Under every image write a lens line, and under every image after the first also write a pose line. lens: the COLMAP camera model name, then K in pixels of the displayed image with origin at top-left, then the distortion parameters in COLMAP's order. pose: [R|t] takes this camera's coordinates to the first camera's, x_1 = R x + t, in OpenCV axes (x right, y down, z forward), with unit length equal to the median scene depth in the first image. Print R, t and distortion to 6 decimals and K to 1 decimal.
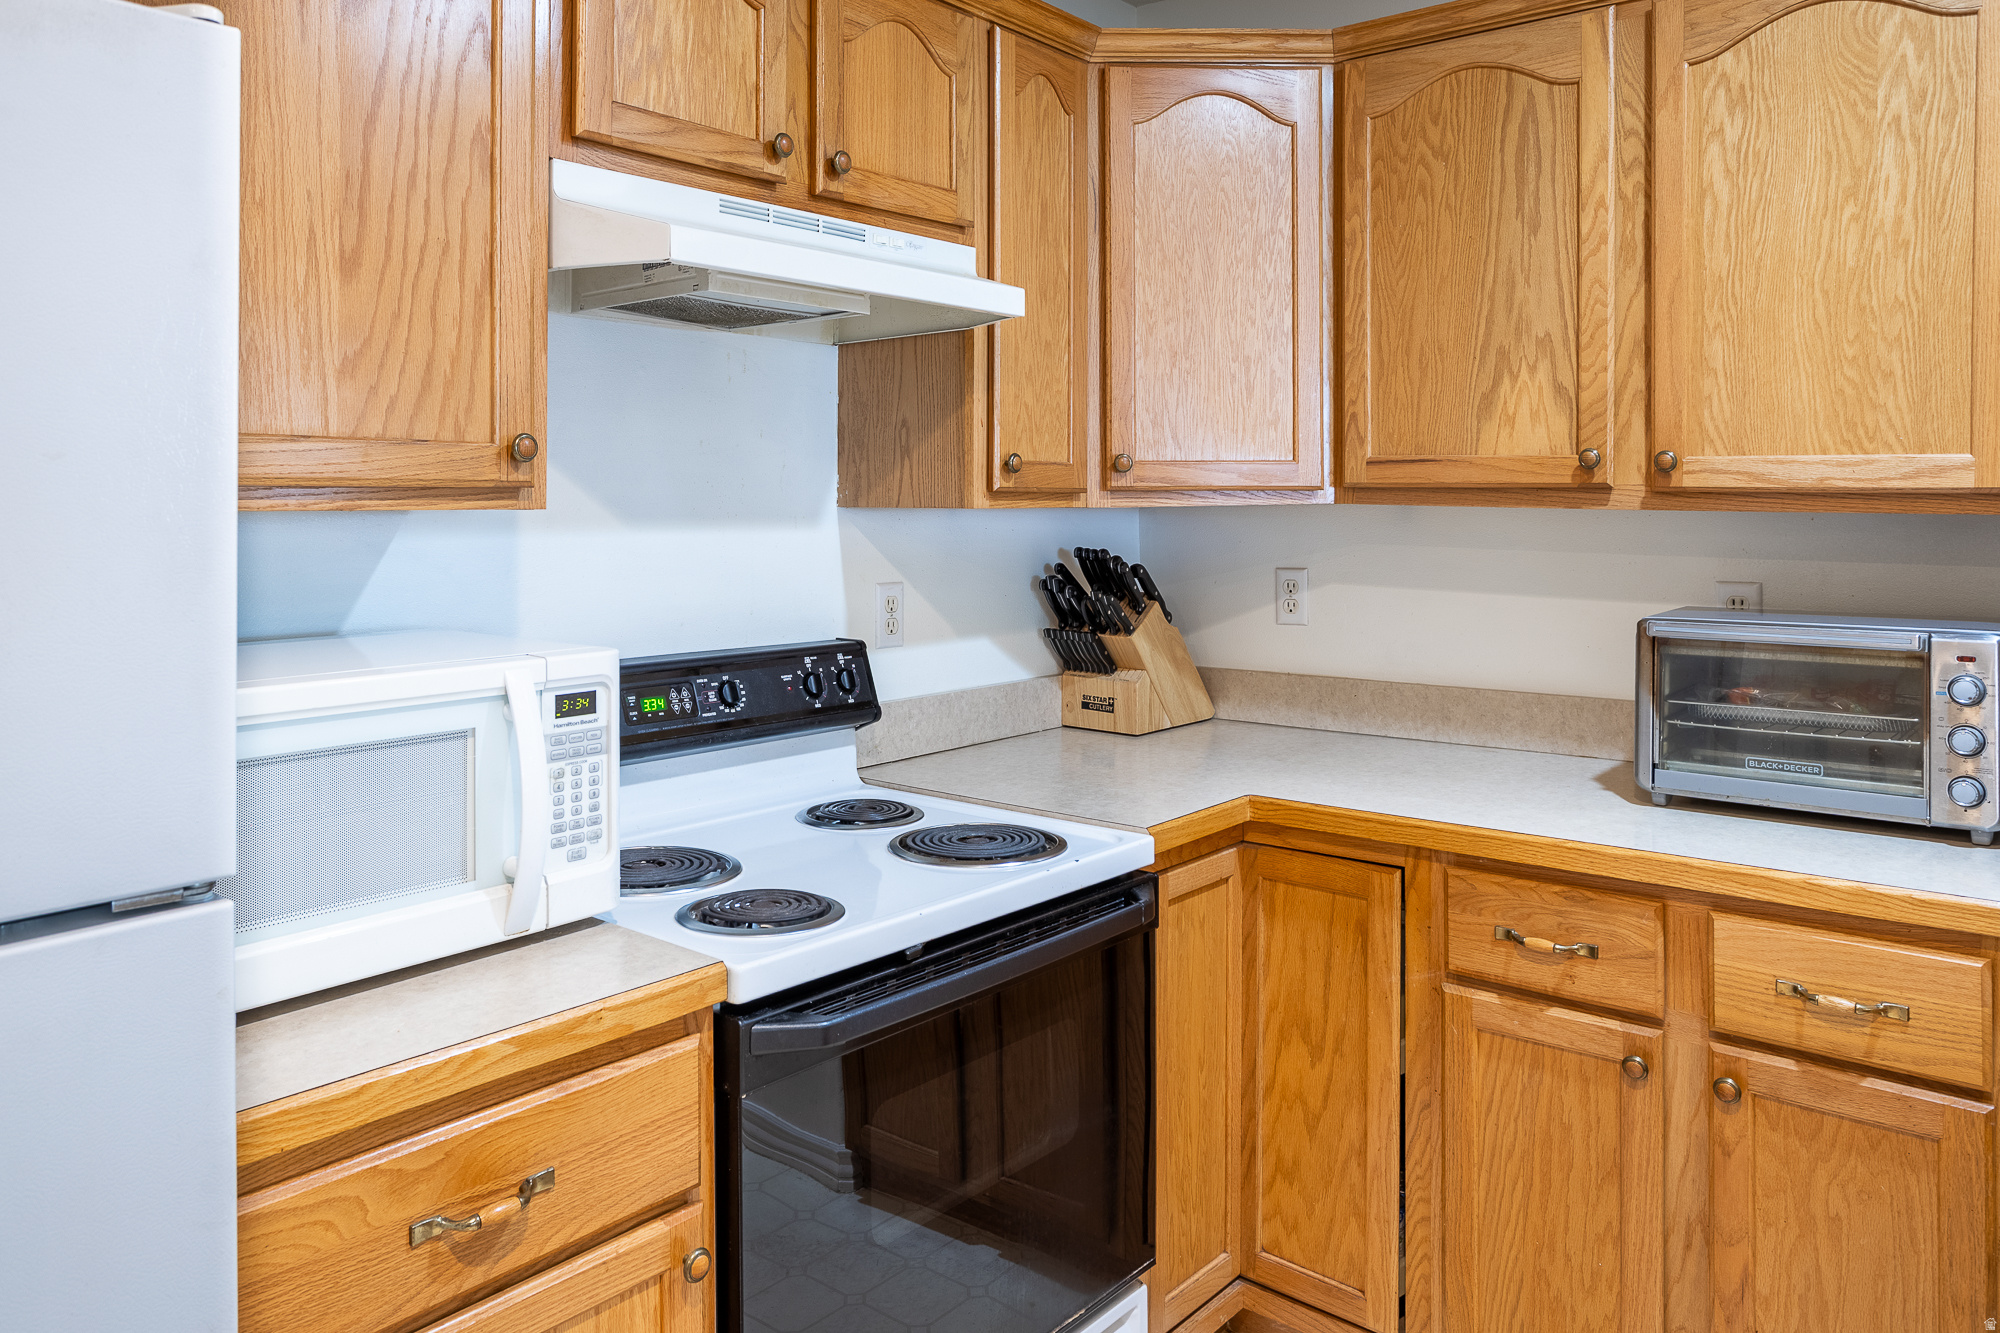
lens RADIAL K [[1444.5, 0, 966.0], [0, 1444.5, 531.7], [0, 0, 1]] dist [-0.027454, 0.016104]
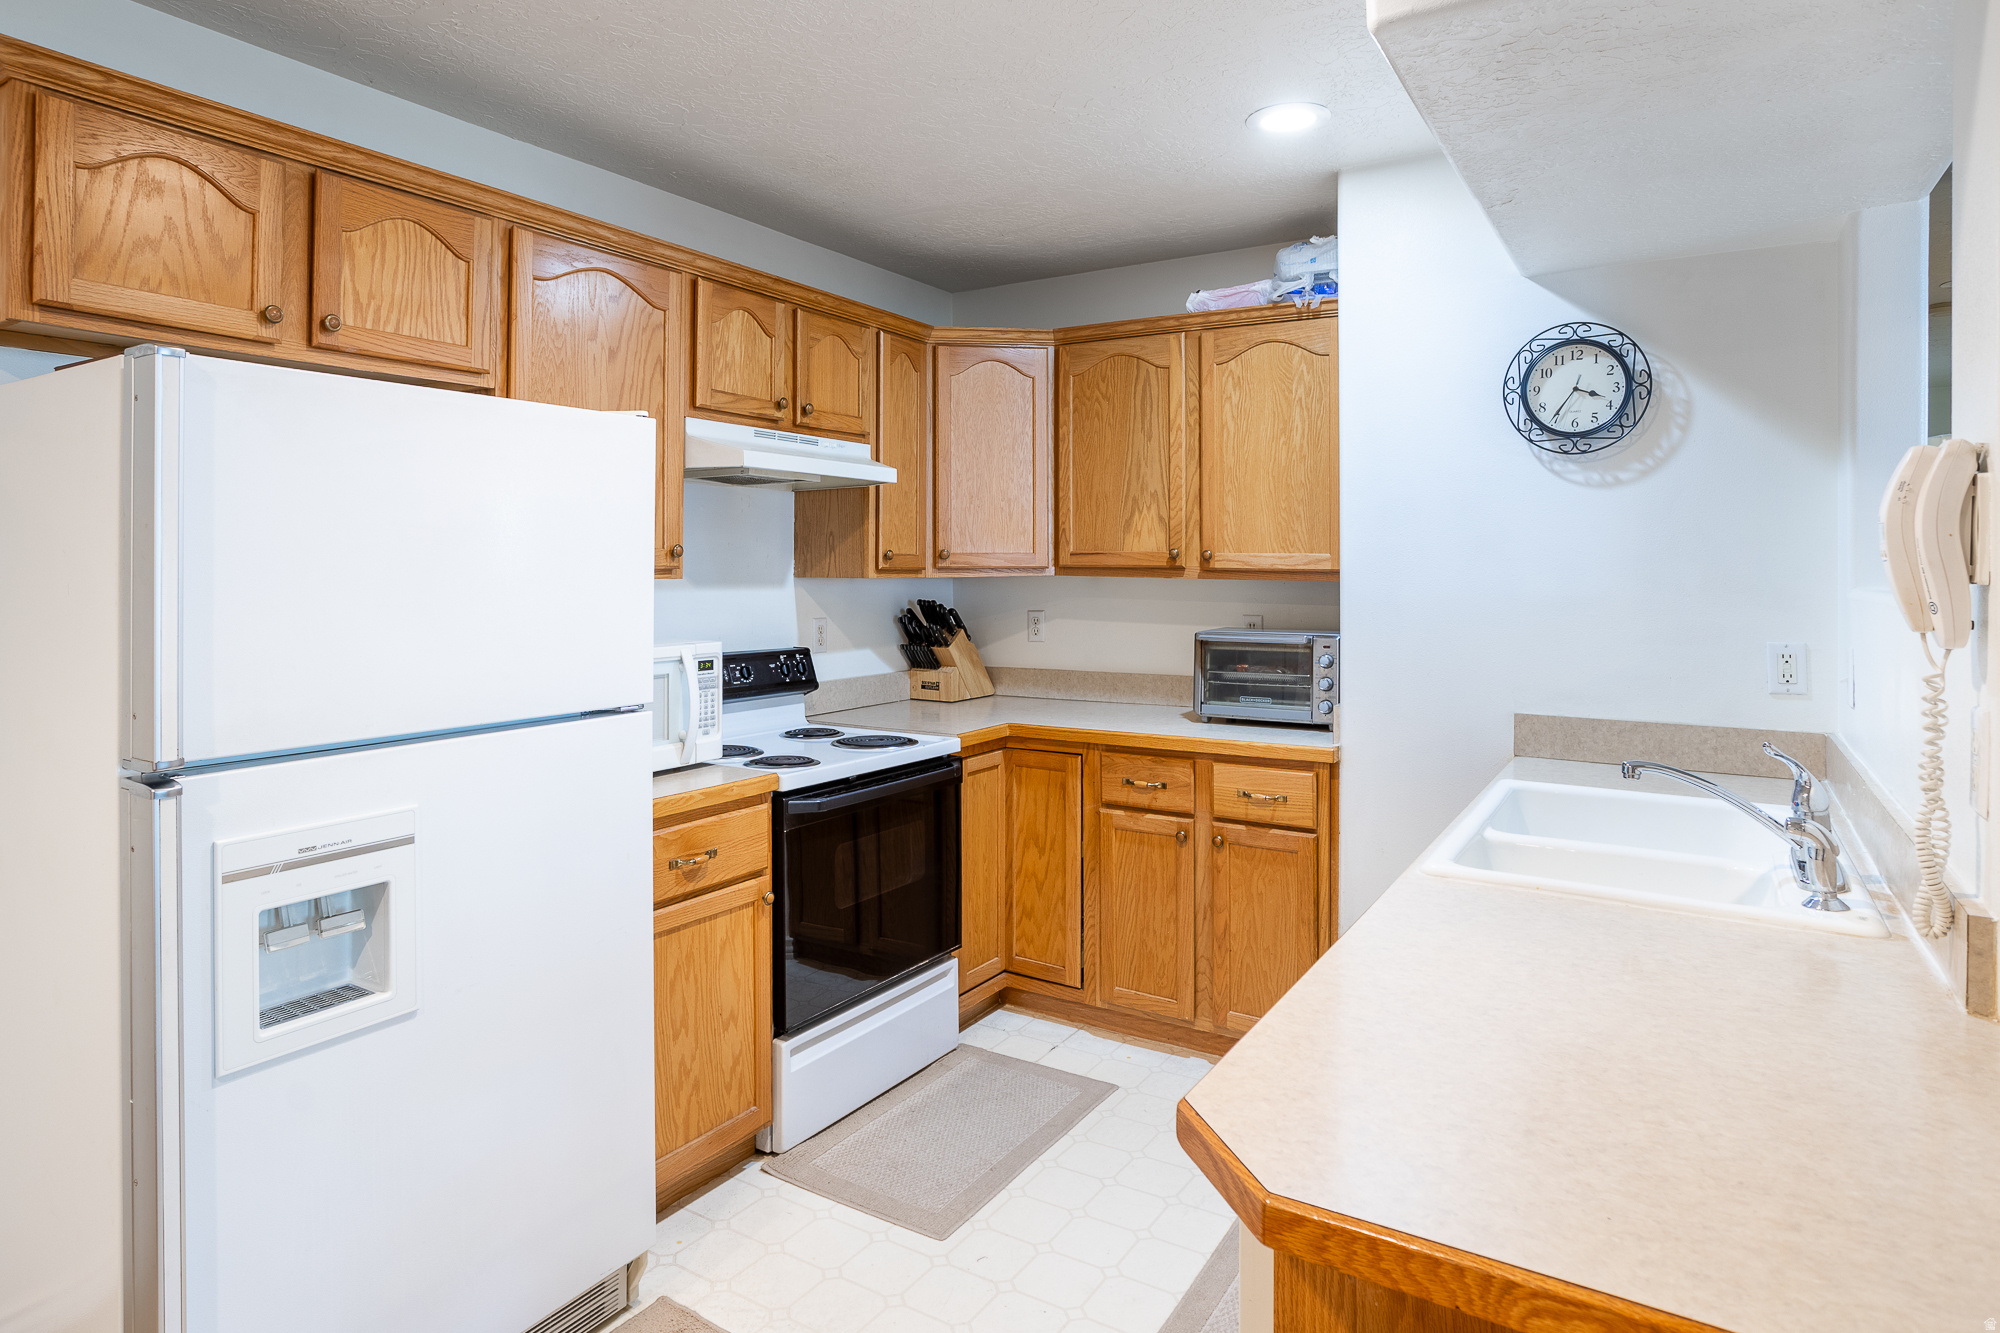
lens RADIAL K [[1153.0, 0, 951.2], [0, 1153.0, 530.1], [0, 0, 1]] dist [-0.044040, 0.029937]
pose [[0.993082, 0.006046, 0.117270, -0.073569], [0.000465, 0.998463, -0.055416, 0.005919], [-0.117425, 0.055087, 0.991553, -0.612665]]
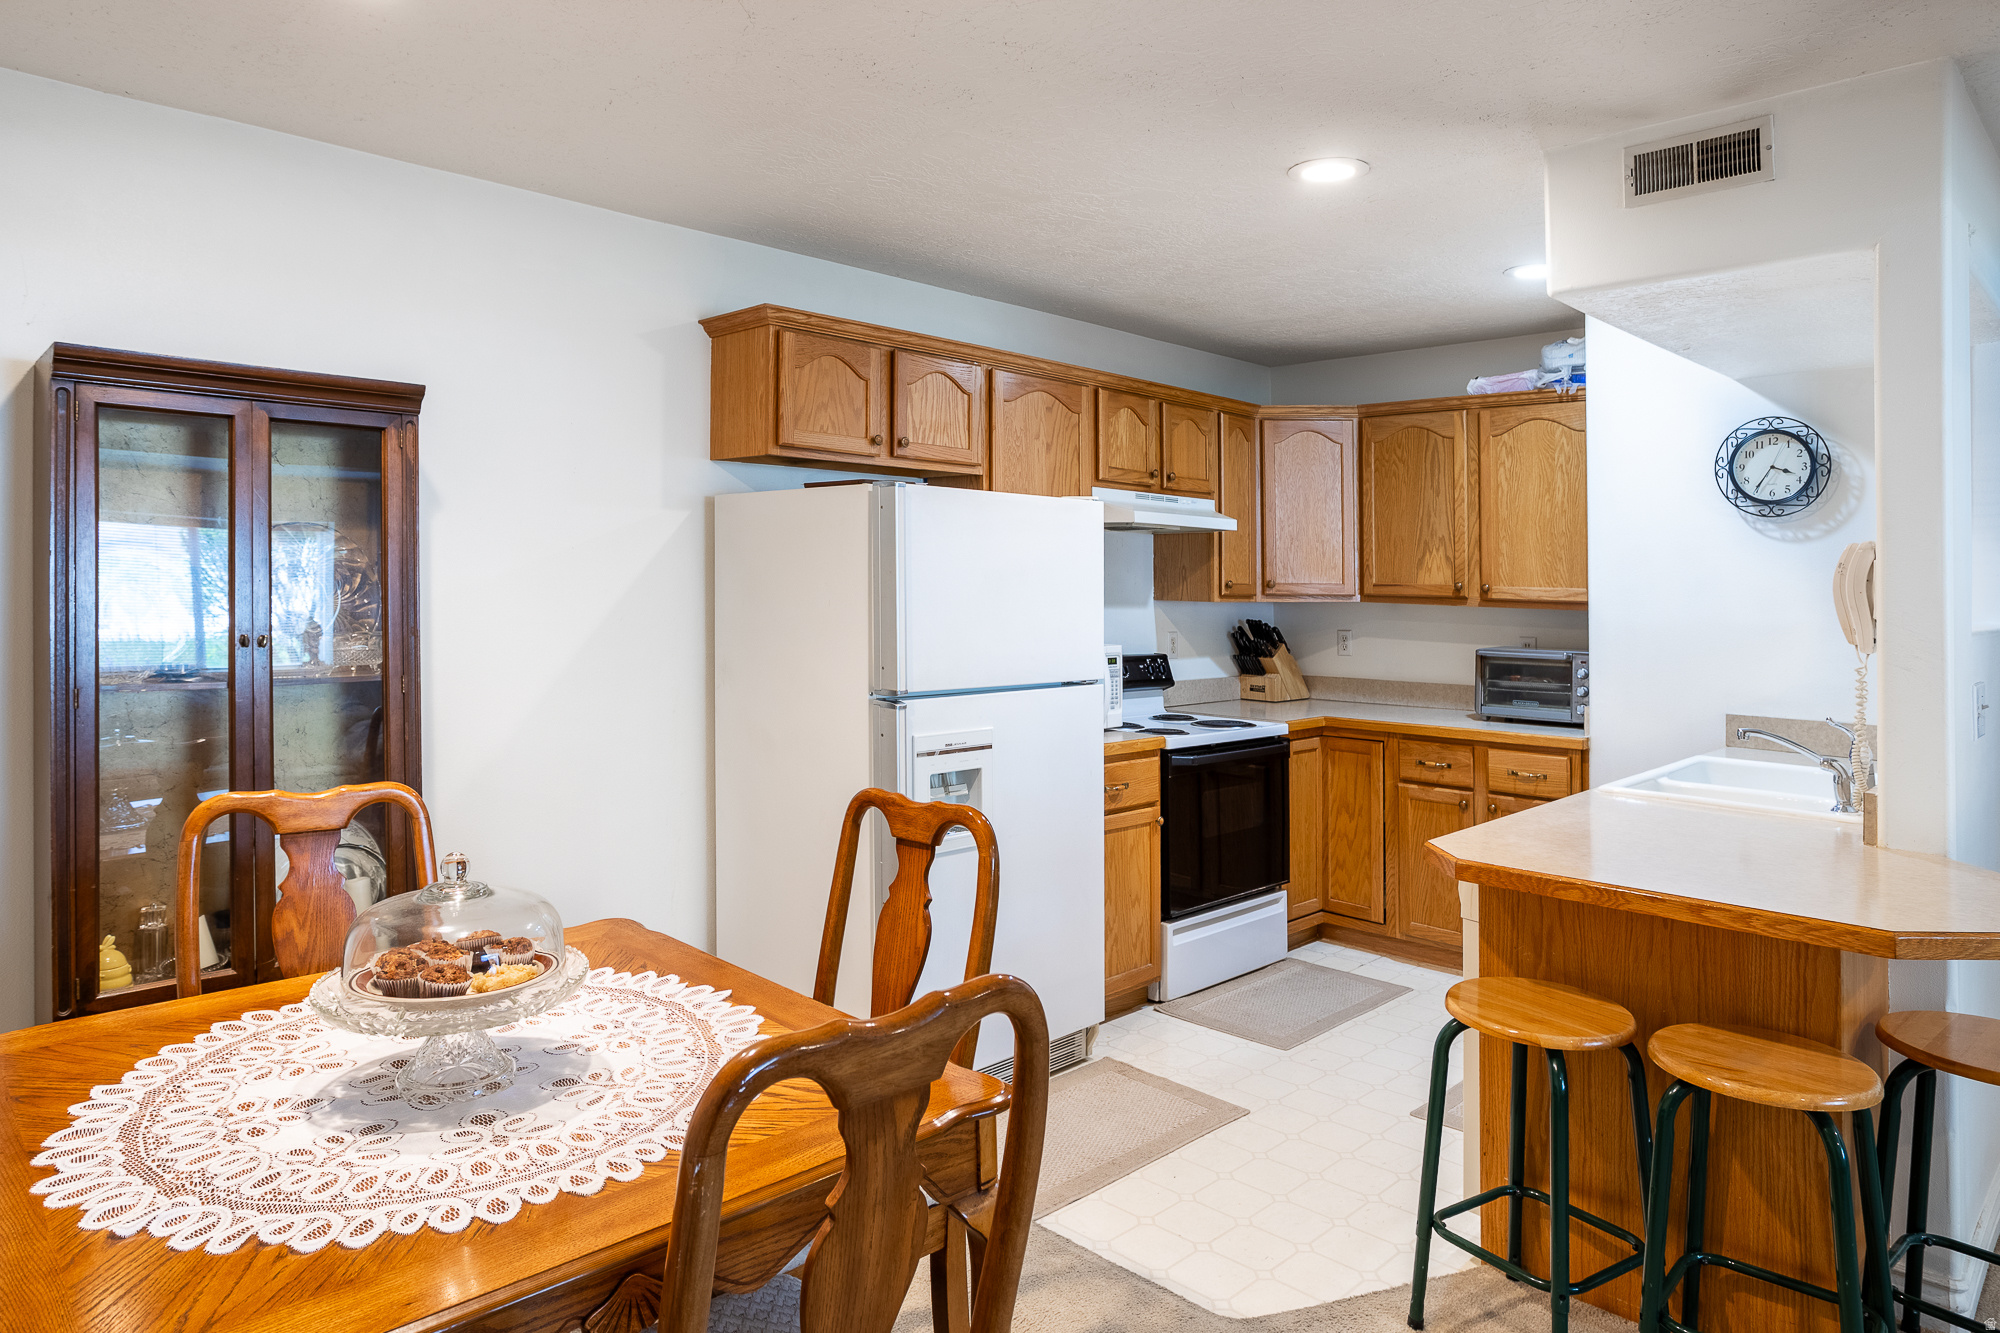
lens RADIAL K [[1223.1, 0, 977.2], [0, 1223.1, 485.8], [0, 0, 1]] dist [-0.029658, 0.011885]
pose [[0.995574, 0.009522, -0.093500, -0.232368], [-0.019130, 0.994558, -0.102416, 0.010087], [0.092016, 0.103751, 0.990338, -1.322911]]
